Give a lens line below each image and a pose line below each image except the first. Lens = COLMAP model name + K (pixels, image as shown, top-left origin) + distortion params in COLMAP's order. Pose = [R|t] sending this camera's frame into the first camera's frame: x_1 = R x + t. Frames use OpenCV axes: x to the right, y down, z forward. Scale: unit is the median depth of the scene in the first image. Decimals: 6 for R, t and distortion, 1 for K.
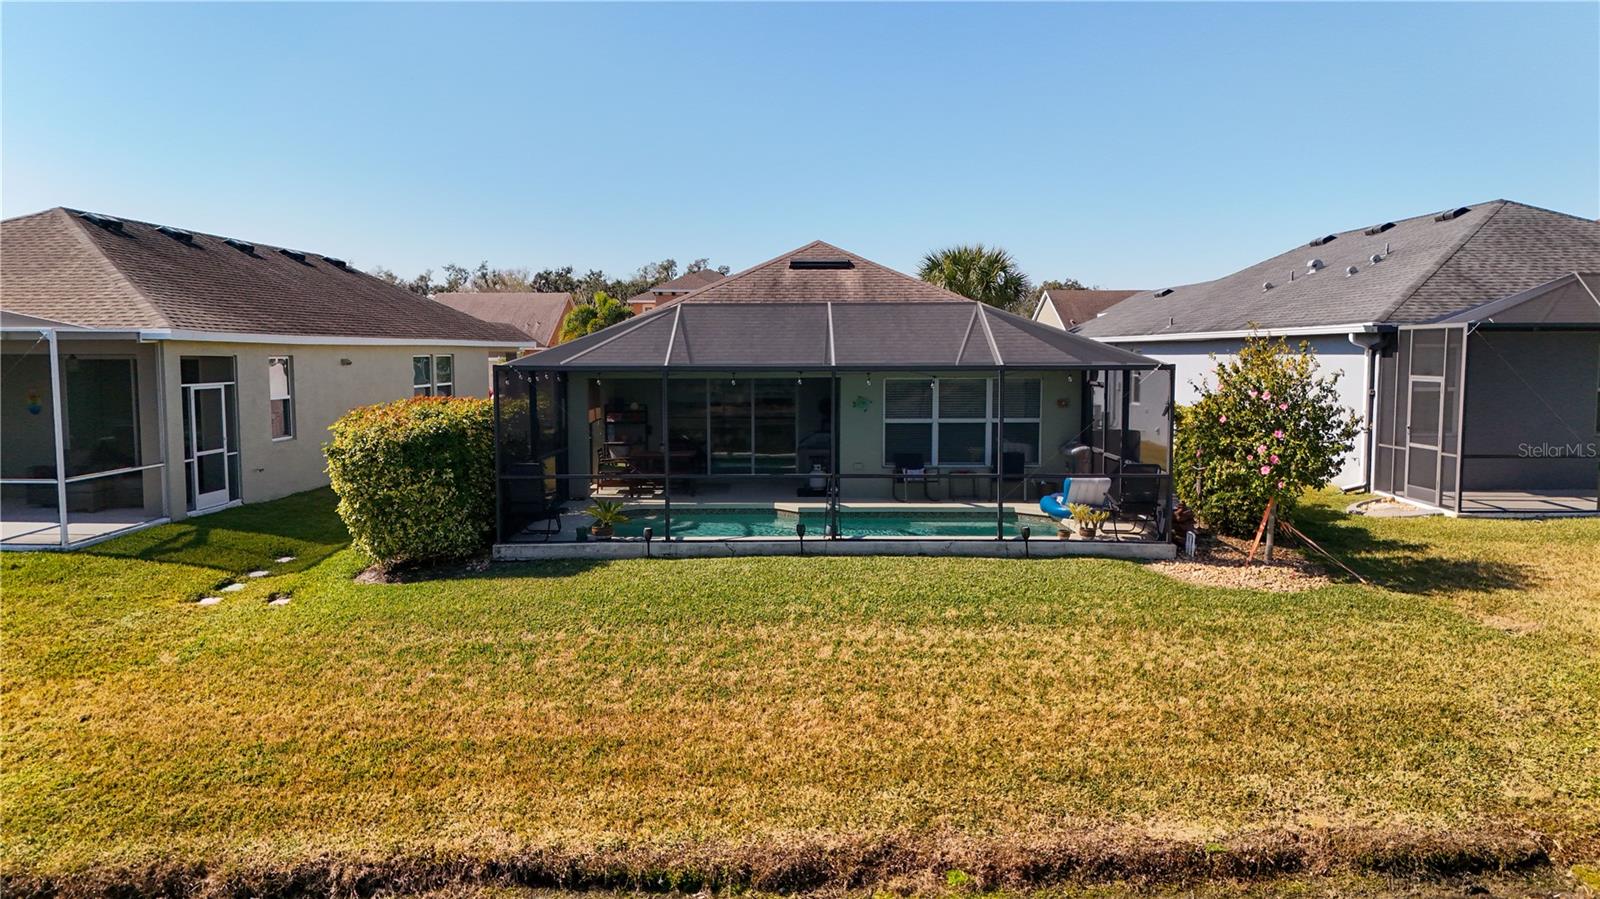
lens RADIAL K [[1167.1, 0, 800.0], [0, 1167.1, 449.5], [0, 0, 1]] dist [0.090039, -0.106332]
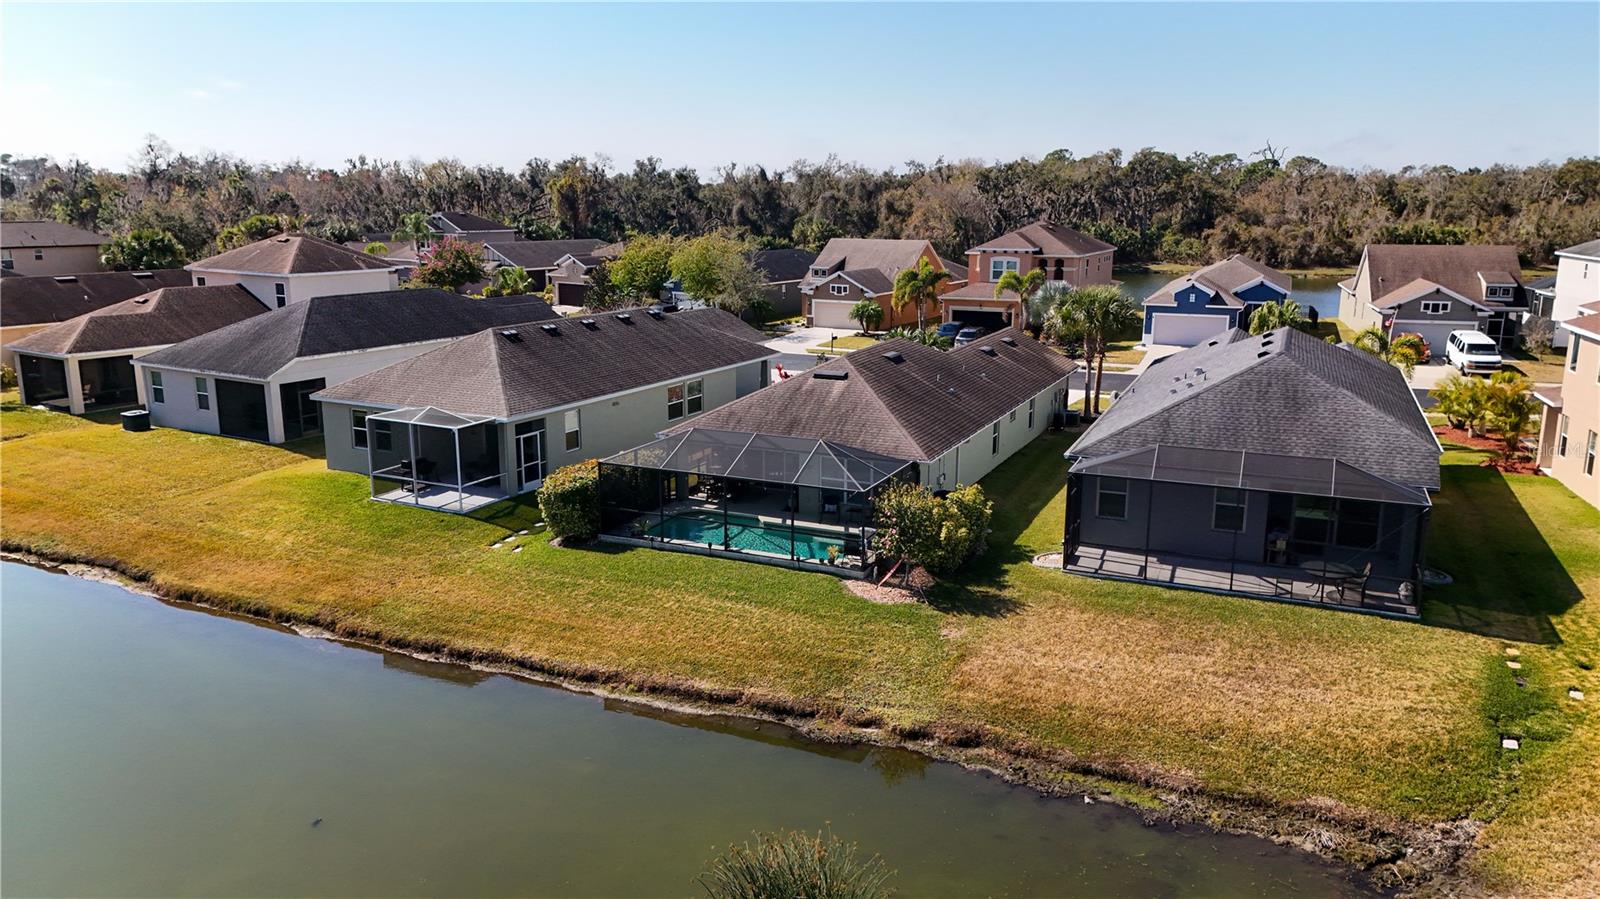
lens RADIAL K [[1167.1, 0, 800.0], [0, 1167.1, 449.5], [0, 0, 1]] dist [0.090039, -0.106332]
pose [[0.907820, 0.094708, -0.408525, 1.072511], [-0.040370, 0.989377, 0.139658, -0.441098], [0.417412, -0.110293, 0.901999, -0.962952]]
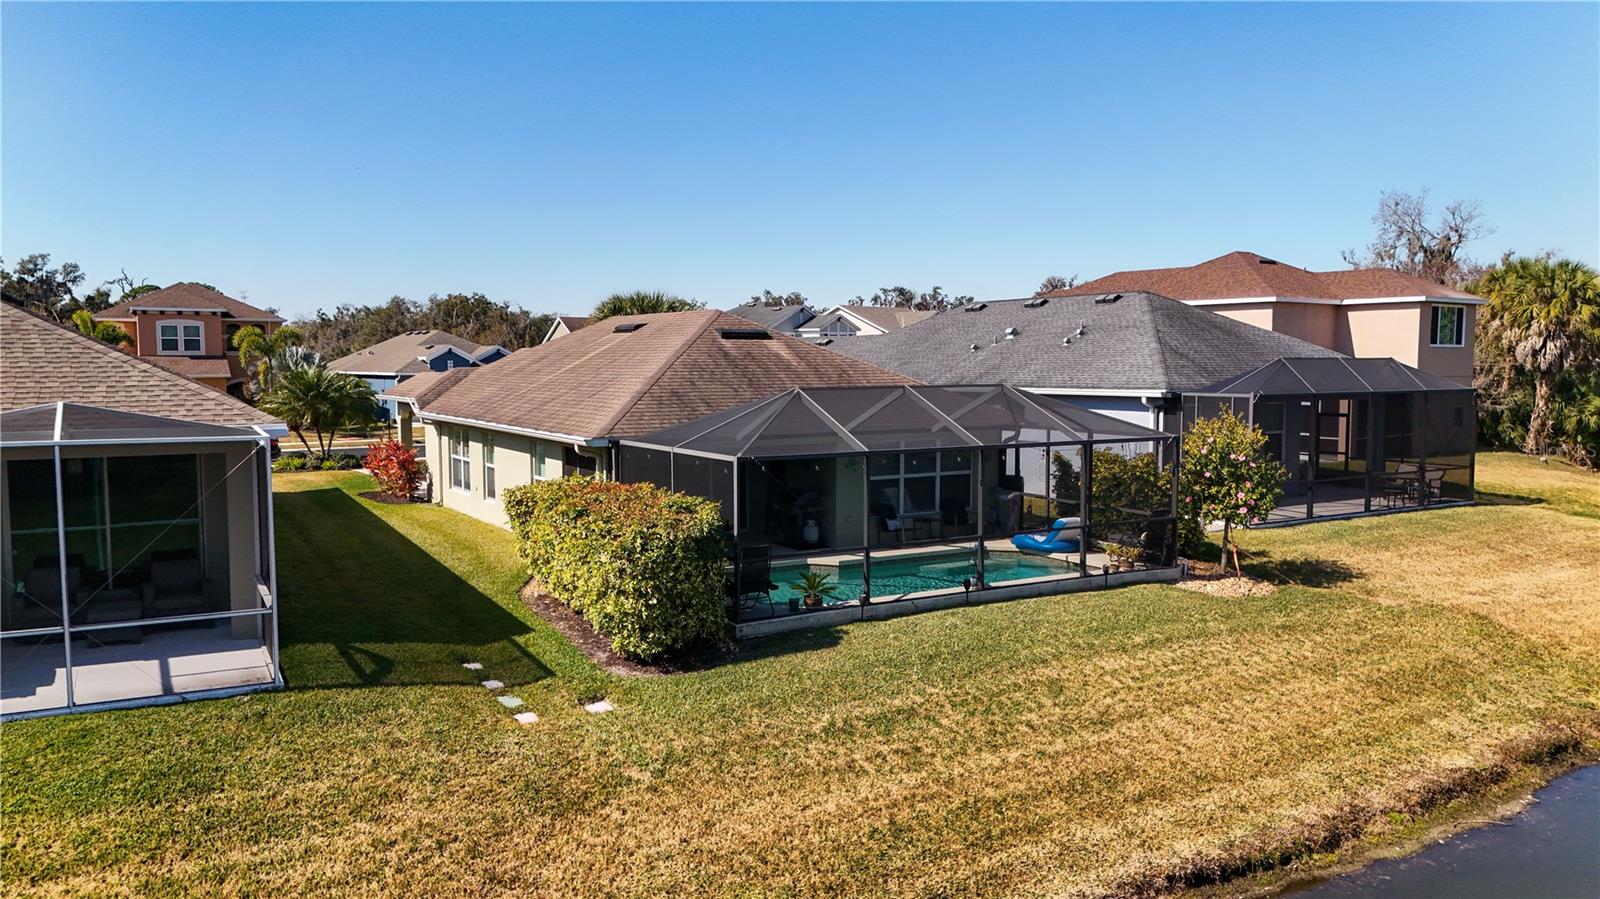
lens RADIAL K [[1167.1, 0, 800.0], [0, 1167.1, 449.5], [0, 0, 1]] dist [0.090039, -0.106332]
pose [[0.858875, -0.038469, 0.510739, -0.748814], [0.042016, 0.999106, 0.004597, -0.080563], [-0.510459, 0.017511, 0.859724, 0.057216]]
